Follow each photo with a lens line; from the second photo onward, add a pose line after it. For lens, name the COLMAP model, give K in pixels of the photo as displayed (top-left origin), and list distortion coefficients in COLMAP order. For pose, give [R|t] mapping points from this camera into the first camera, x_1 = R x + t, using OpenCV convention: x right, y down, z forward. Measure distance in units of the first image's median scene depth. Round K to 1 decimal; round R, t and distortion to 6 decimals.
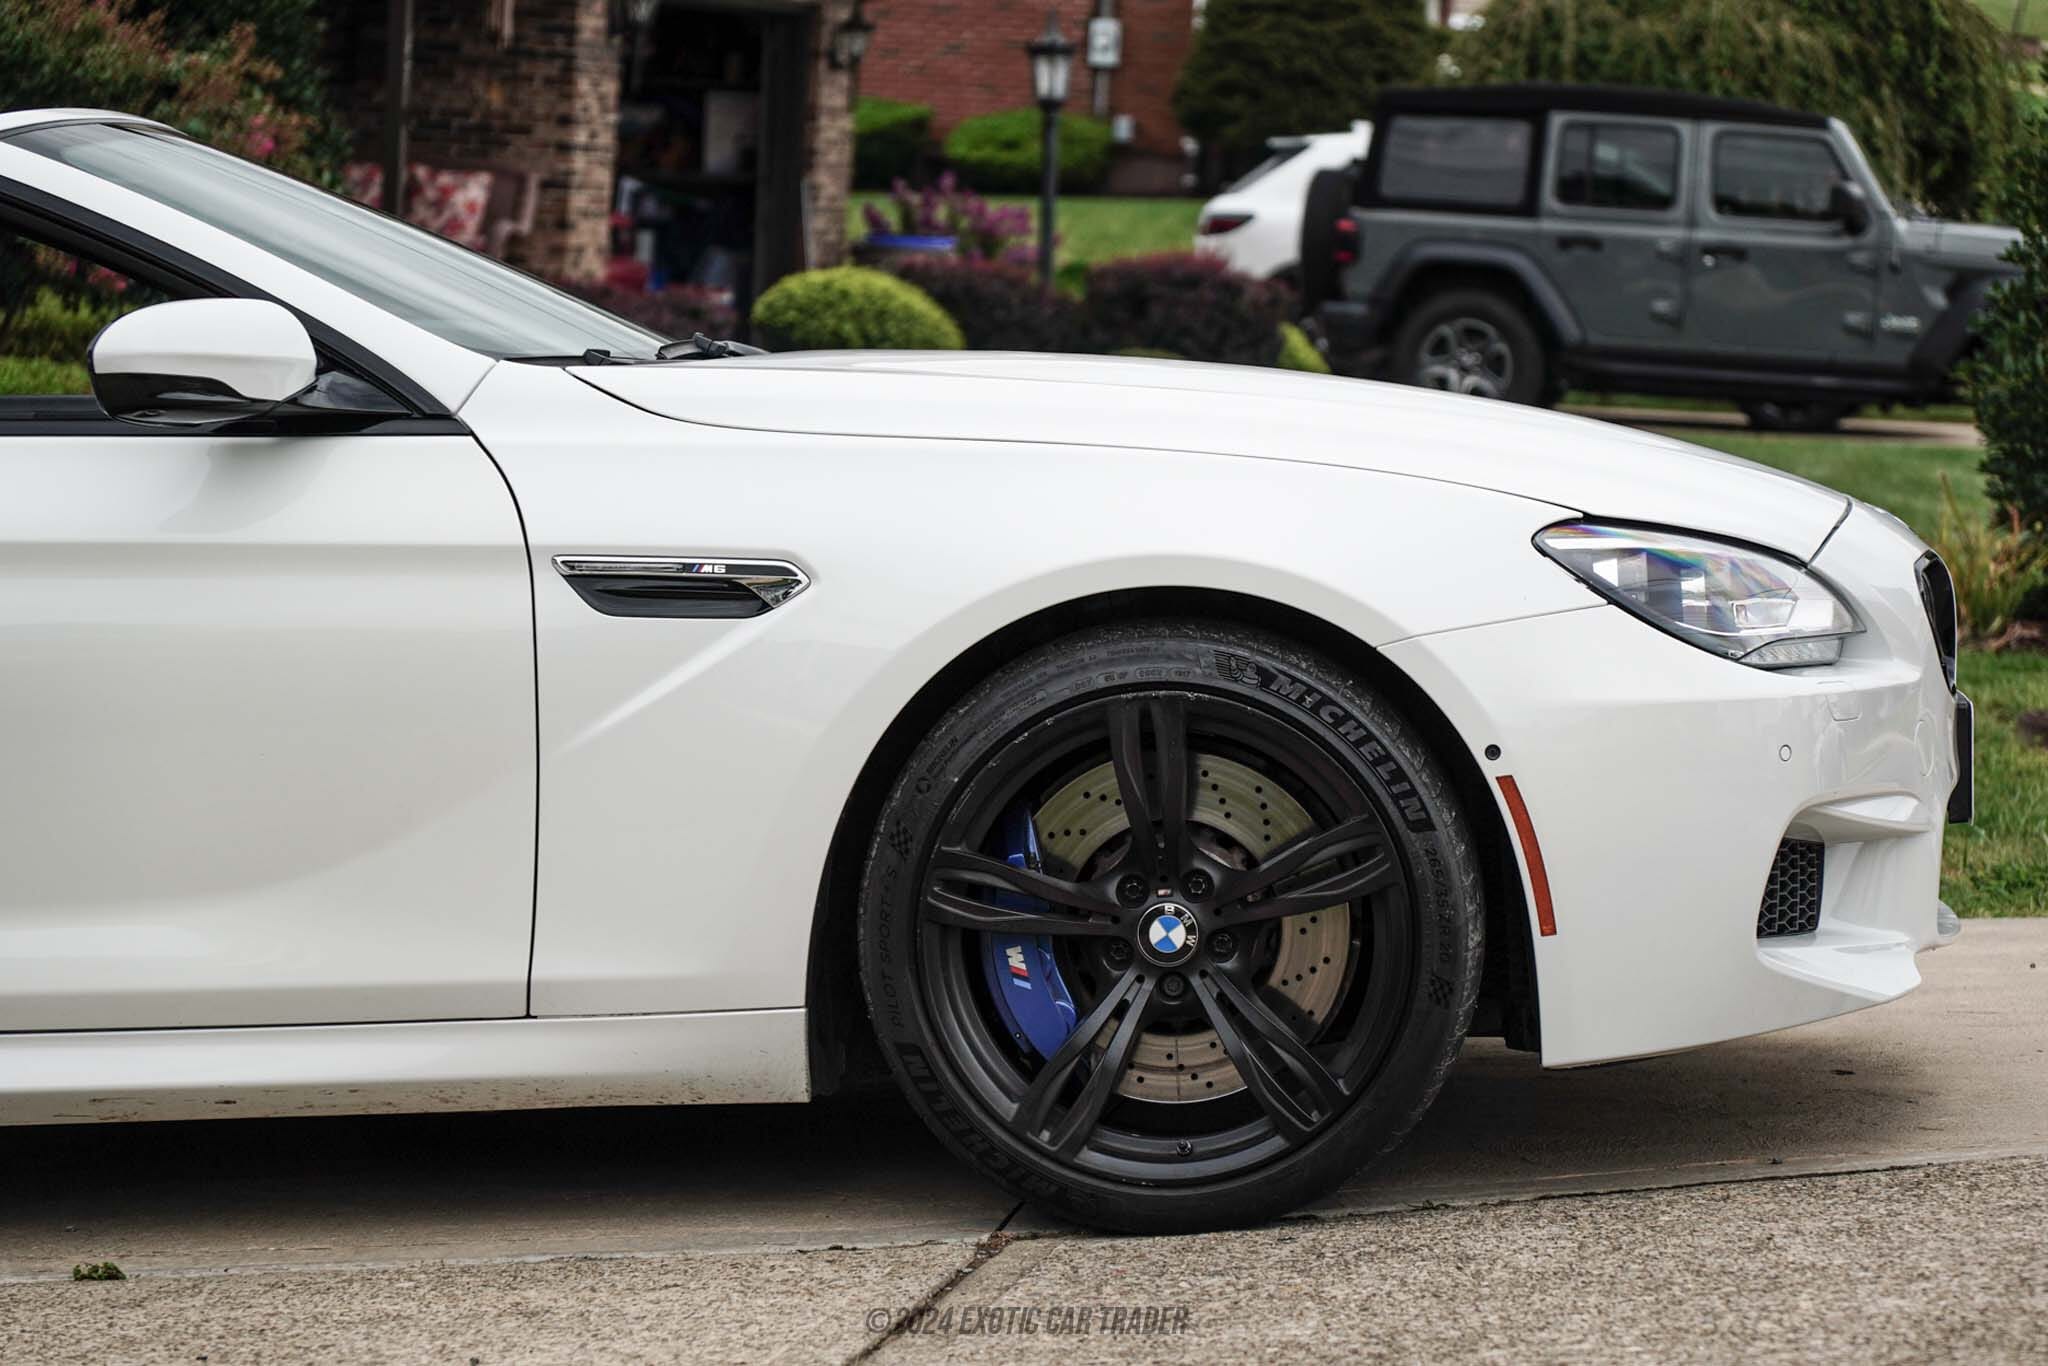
lens RADIAL K [[5226.3, 0, 1027.2], [0, 5226.3, 686.3], [0, 0, 1]] dist [0.061056, 0.000000]
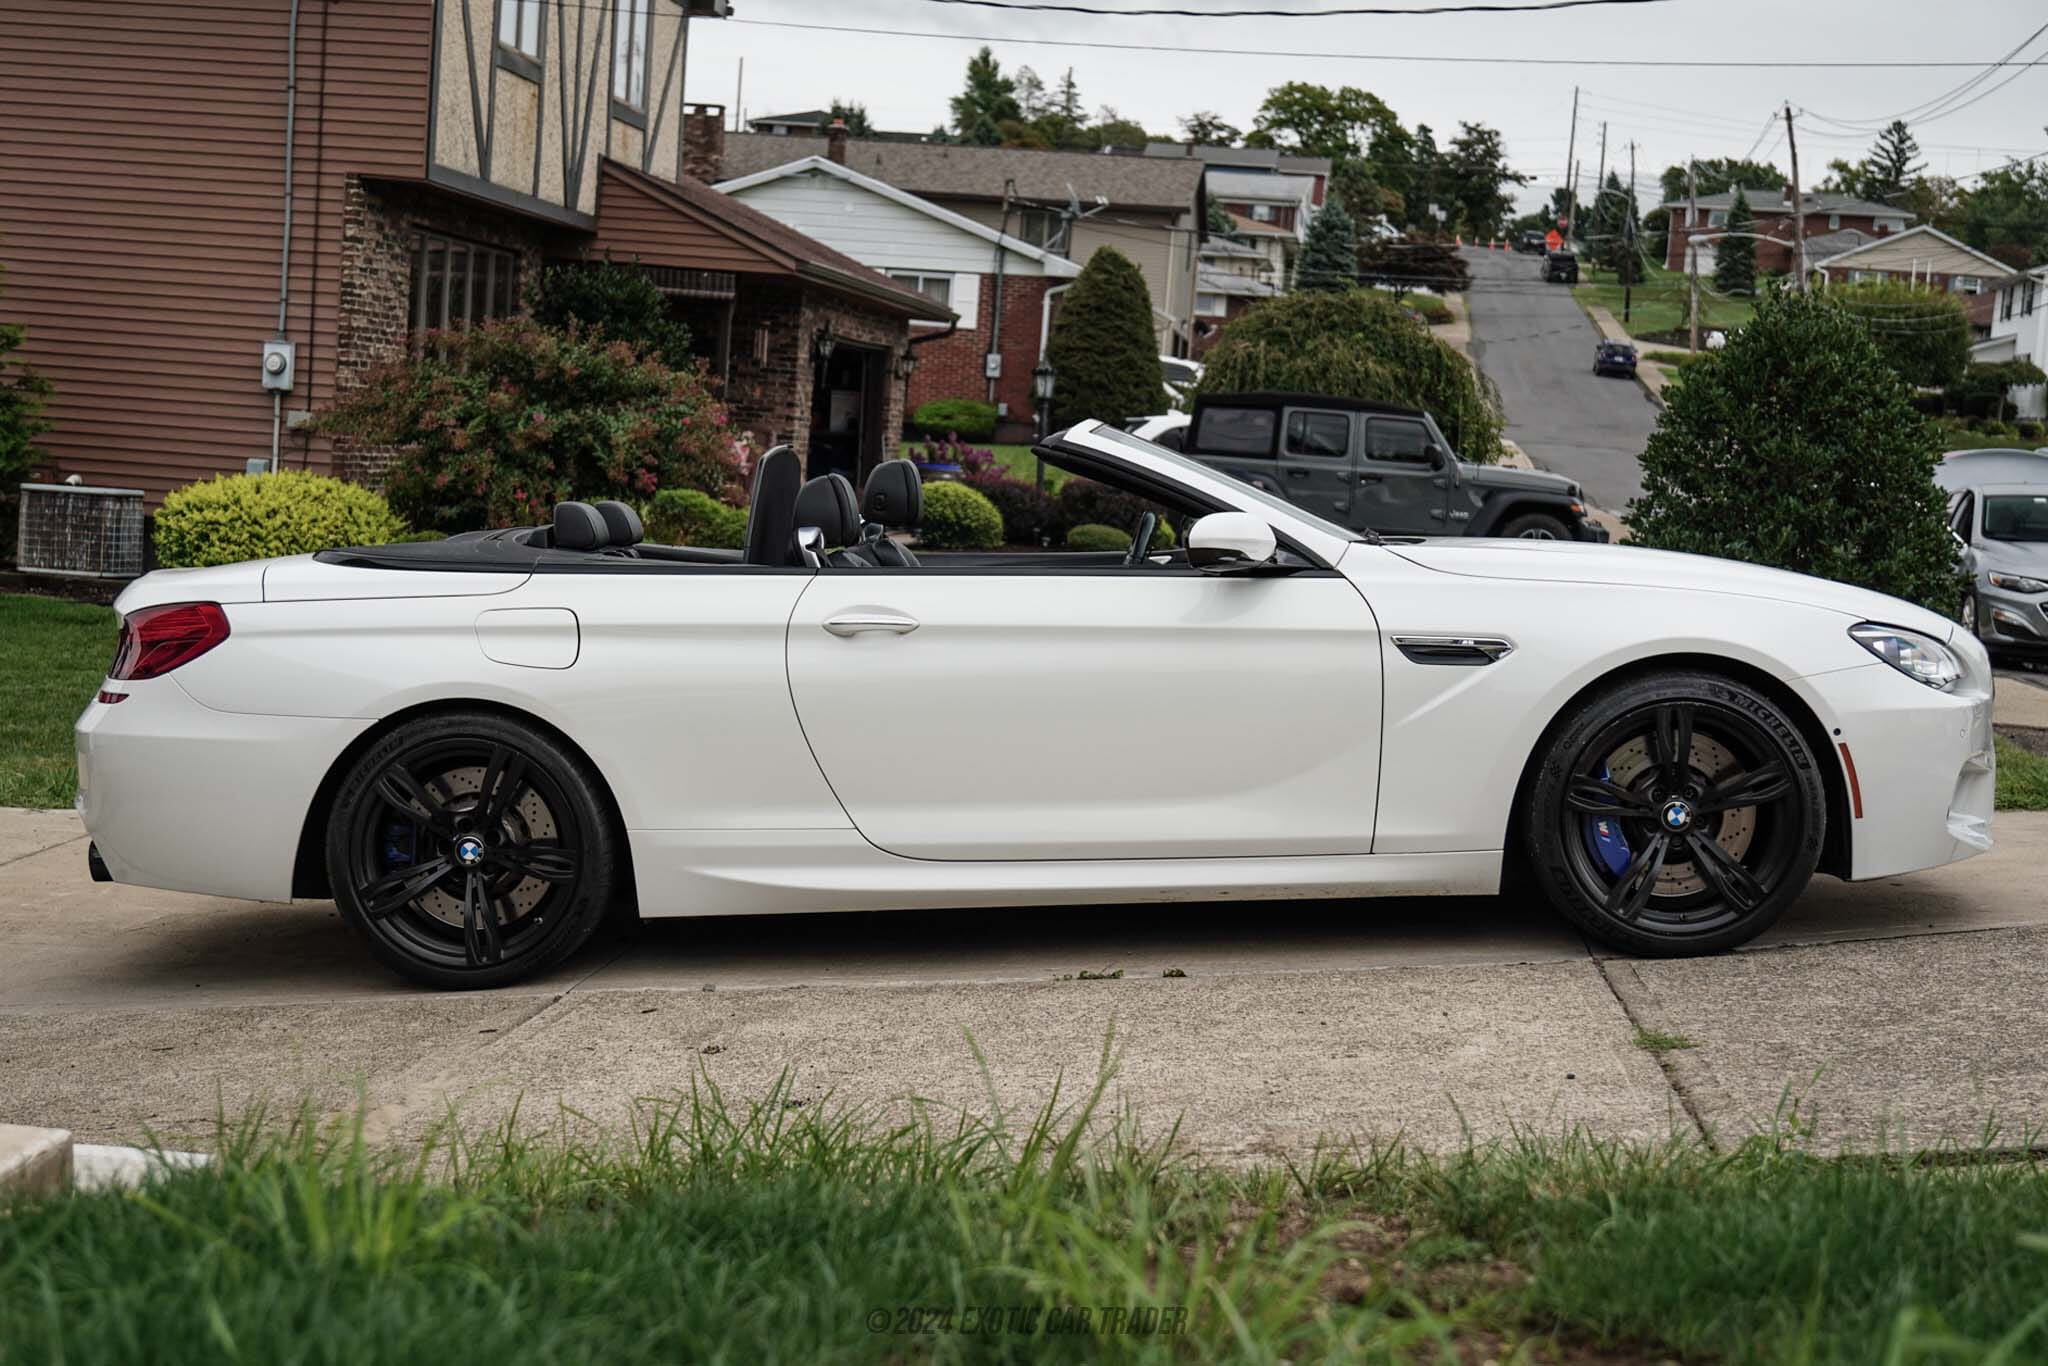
lens RADIAL K [[2672.2, 0, 1012.0], [0, 2672.2, 678.6], [0, 0, 1]] dist [0.062468, 0.000000]
pose [[0.999000, 0.007737, 0.044028, -0.053769], [-0.007518, 0.999959, -0.005138, -0.000159], [-0.044065, 0.004802, 0.999017, -0.013936]]
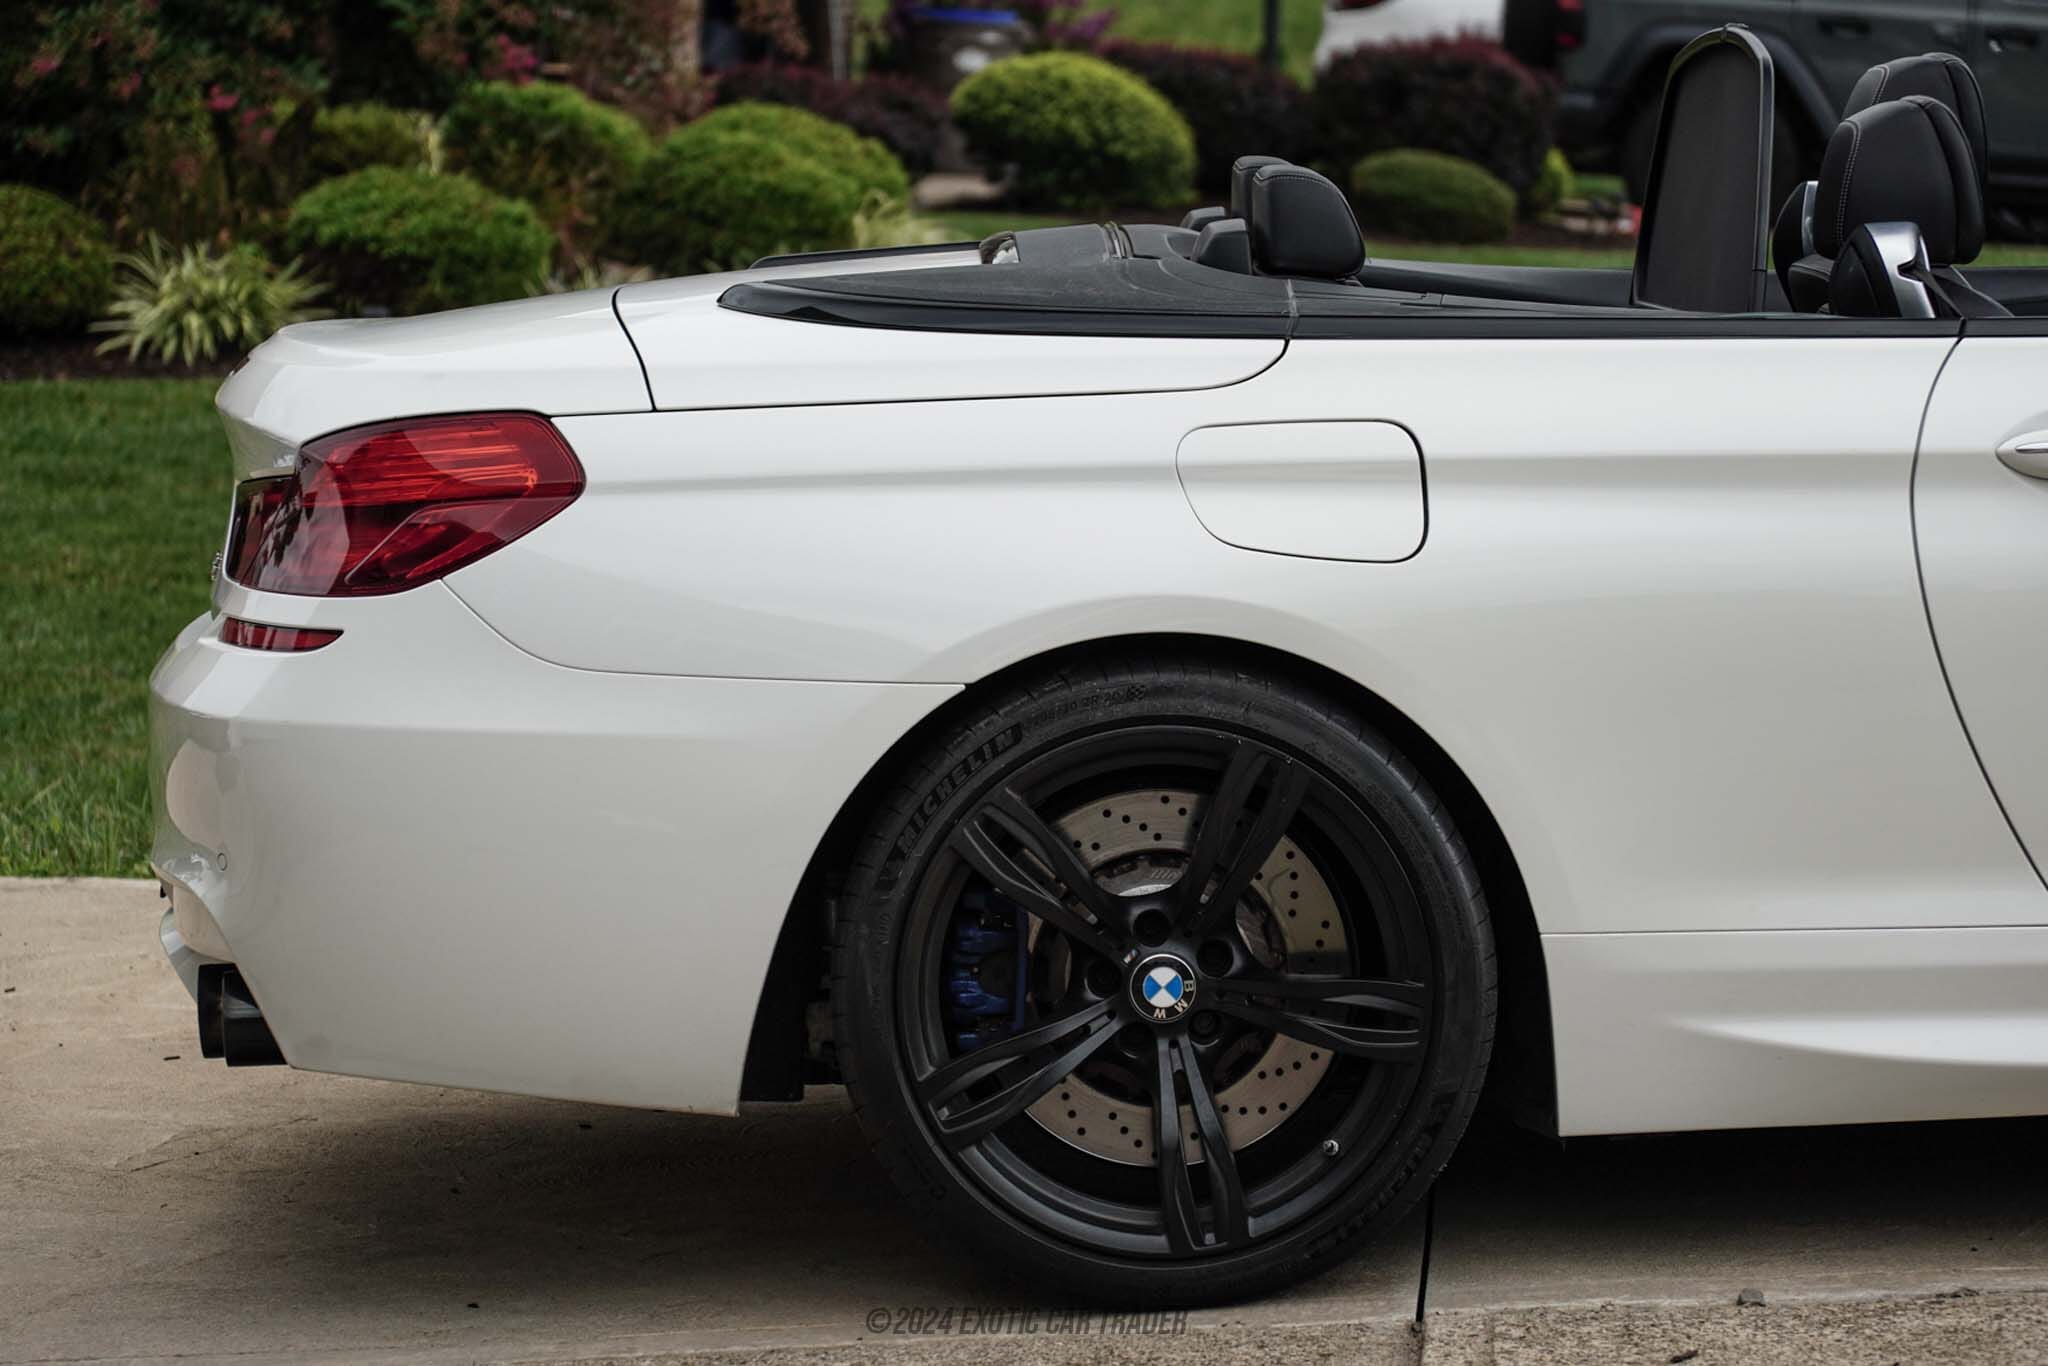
lens RADIAL K [[6182.9, 0, 1026.1], [0, 6182.9, 682.9], [0, 0, 1]] dist [0.012505, 0.000000]
pose [[0.995486, -0.005015, 0.094779, -0.137306], [0.002441, 0.999626, 0.027252, -0.004781], [-0.094880, -0.026898, 0.995125, -0.006578]]
